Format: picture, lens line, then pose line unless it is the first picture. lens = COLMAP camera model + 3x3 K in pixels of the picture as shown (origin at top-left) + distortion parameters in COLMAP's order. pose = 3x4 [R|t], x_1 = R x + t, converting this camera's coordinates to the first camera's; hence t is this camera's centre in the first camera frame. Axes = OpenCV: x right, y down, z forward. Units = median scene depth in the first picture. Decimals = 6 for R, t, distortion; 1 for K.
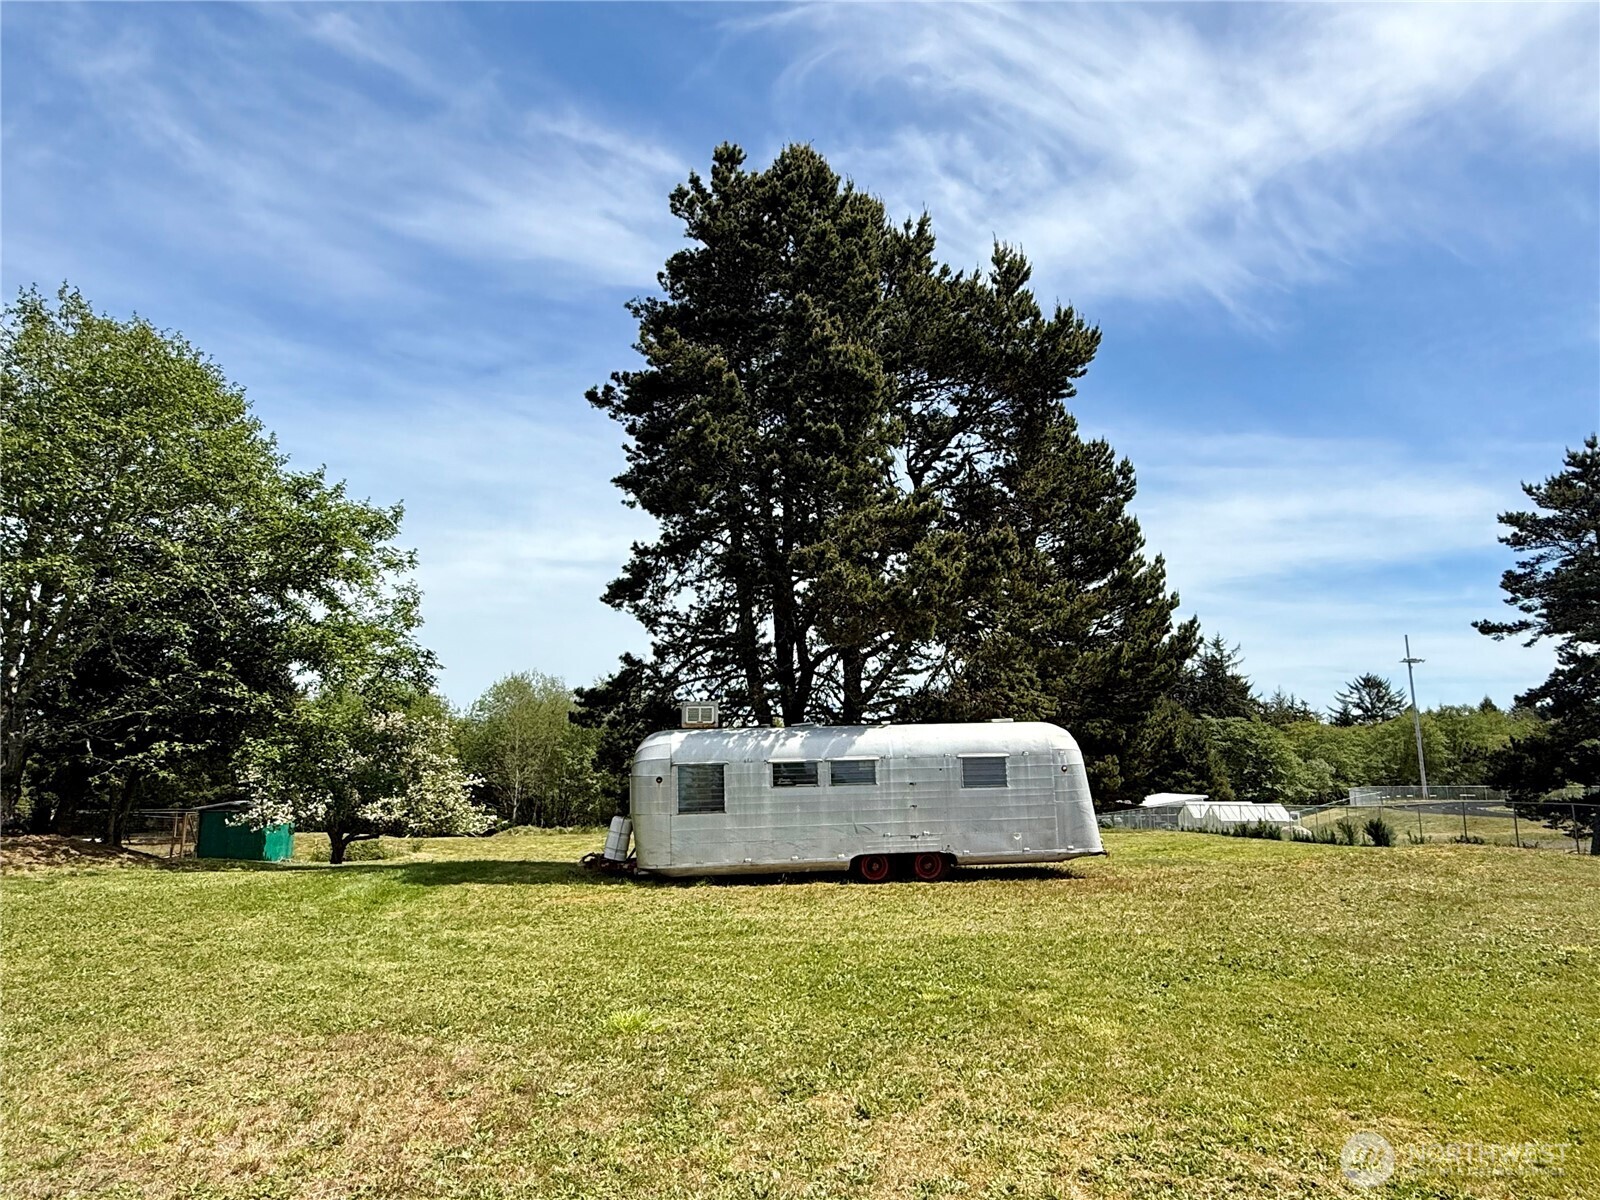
lens RADIAL K [[936.1, 0, 804.7], [0, 936.1, 605.9], [0, 0, 1]] dist [0.005196, 0.000232]
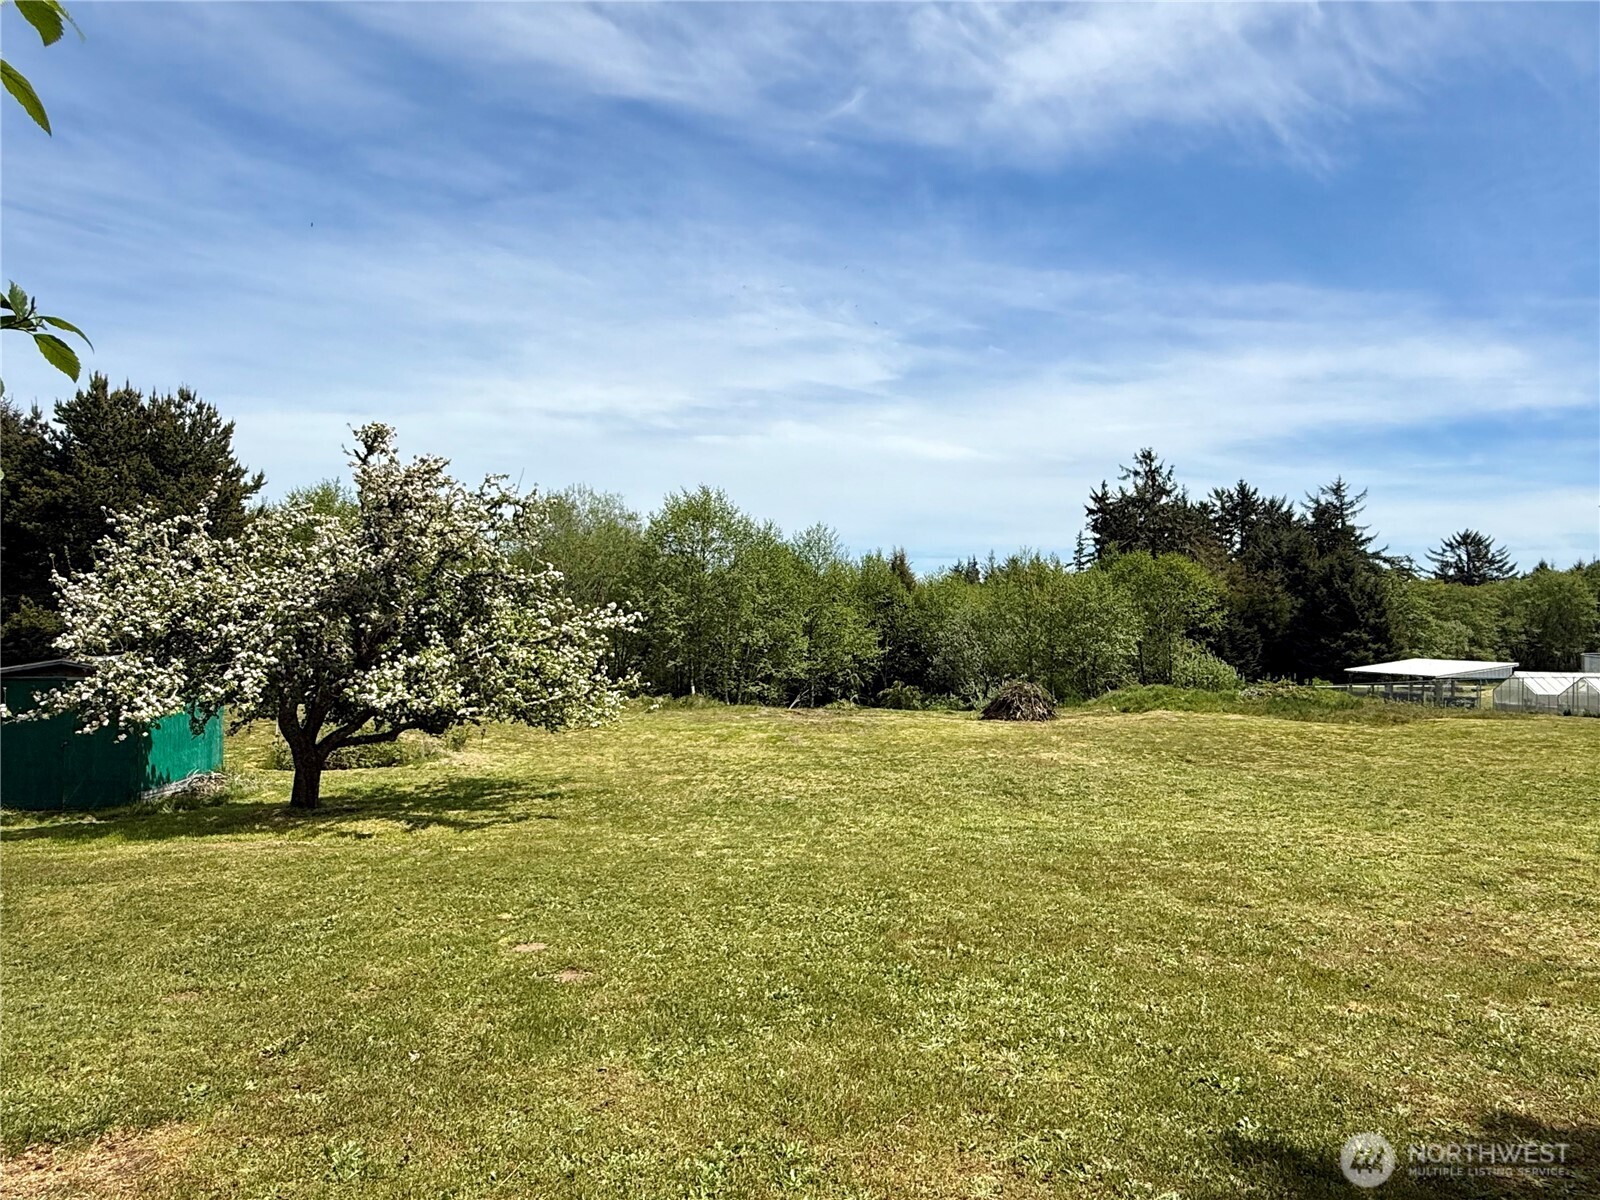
lens RADIAL K [[936.1, 0, 804.7], [0, 936.1, 605.9], [0, 0, 1]] dist [0.005196, 0.000232]
pose [[0.999773, 0.015499, 0.014627, -0.091907], [-0.017518, 0.988538, 0.149951, 0.038691], [-0.012136, -0.150173, 0.988585, 0.193999]]
